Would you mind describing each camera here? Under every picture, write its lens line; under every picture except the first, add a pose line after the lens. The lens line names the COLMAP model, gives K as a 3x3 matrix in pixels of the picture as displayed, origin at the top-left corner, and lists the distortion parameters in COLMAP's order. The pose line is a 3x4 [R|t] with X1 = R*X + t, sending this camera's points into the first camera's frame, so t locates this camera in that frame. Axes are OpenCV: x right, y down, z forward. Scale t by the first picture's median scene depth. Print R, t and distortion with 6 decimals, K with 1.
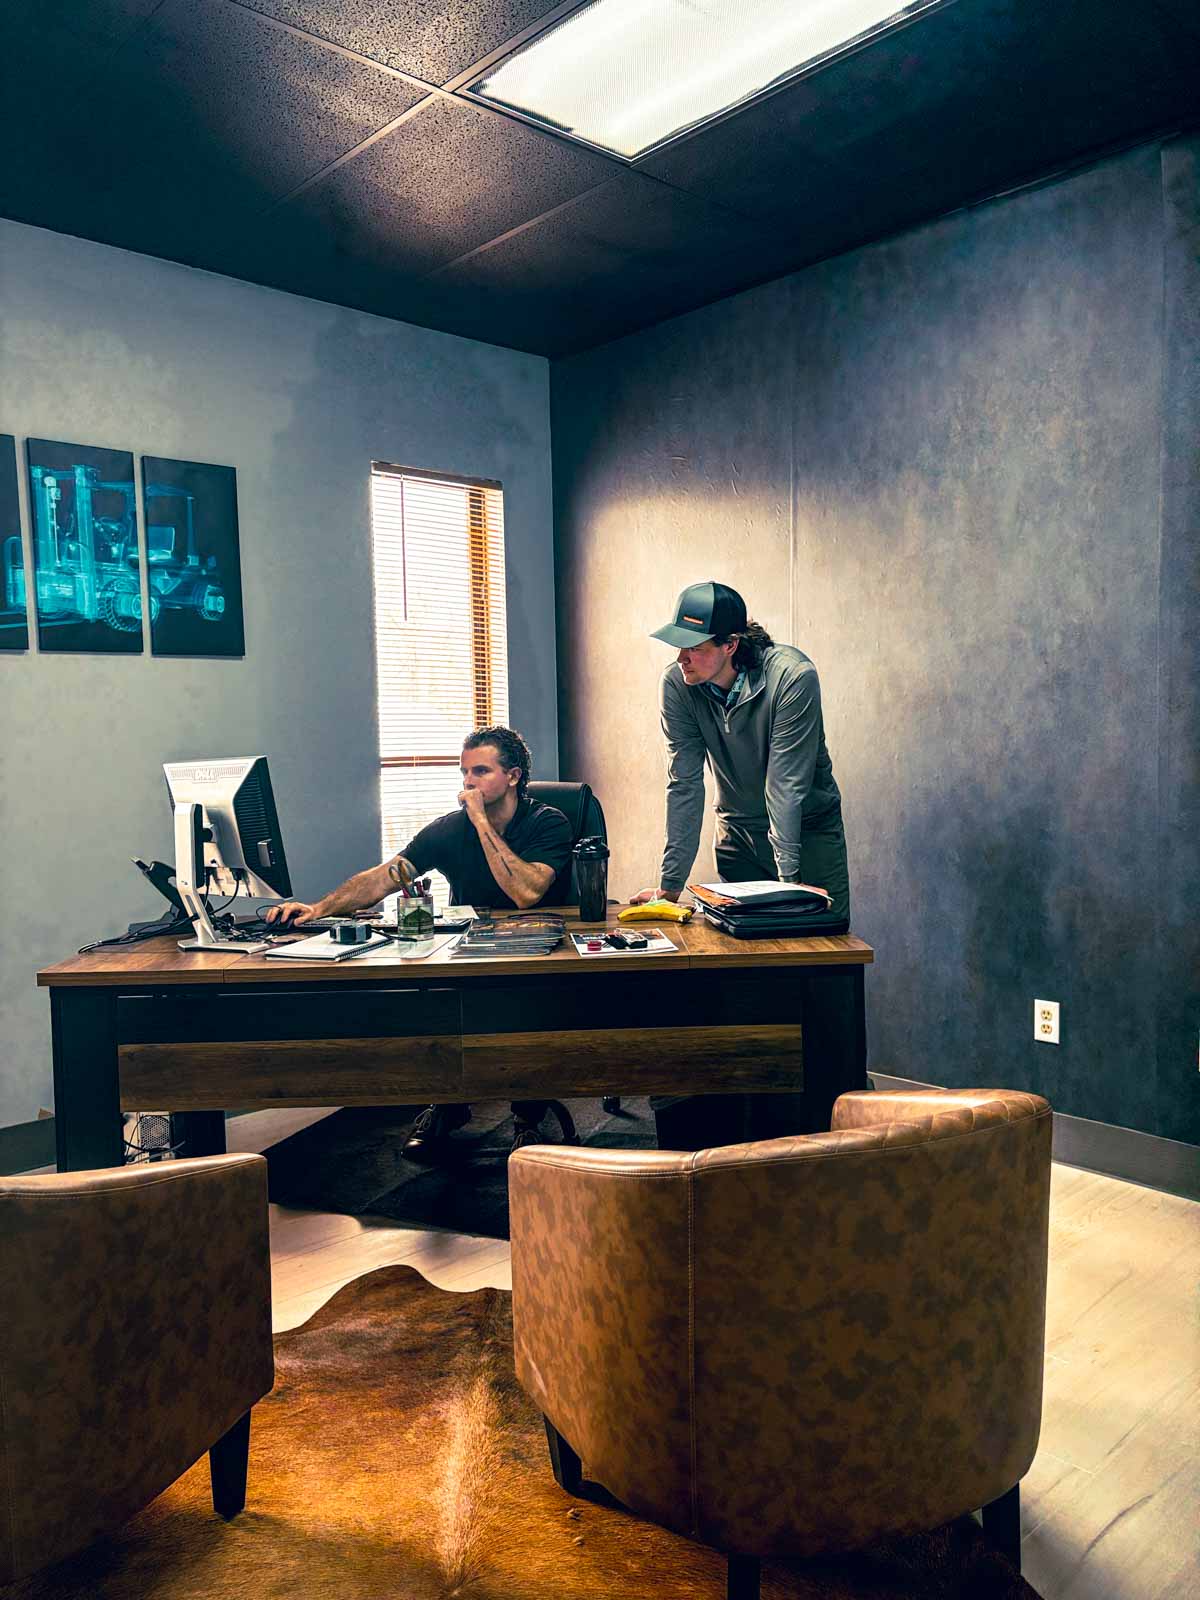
lens RADIAL K [[1207.5, 0, 600.0], [0, 1207.5, 800.0], [0, 0, 1]] dist [0.050396, -0.038746]
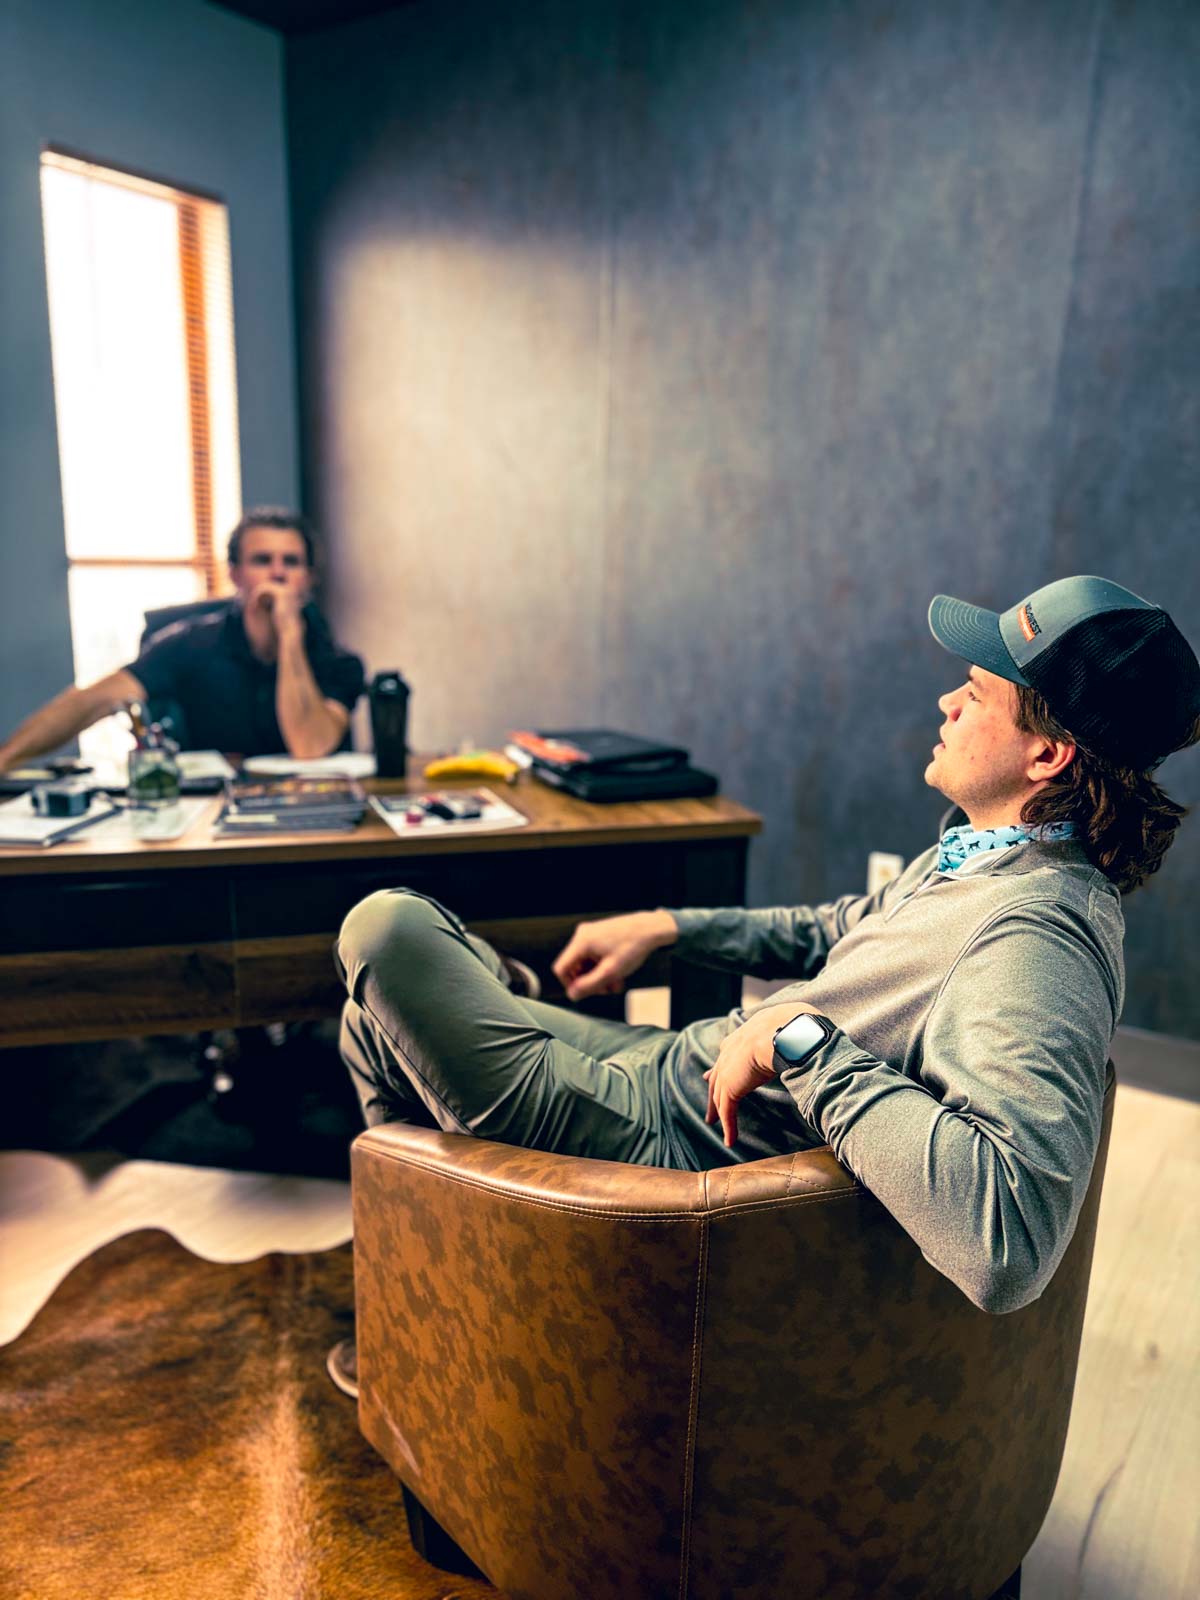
lens RADIAL K [[1235.8, 0, 600.0], [0, 1235.8, 800.0], [0, 0, 1]] dist [0.118358, -0.127659]
pose [[0.972306, -0.011367, 0.233434, -0.109872], [-0.022275, 0.989763, 0.140974, -0.005729], [-0.232647, -0.142269, 0.962099, 0.326772]]
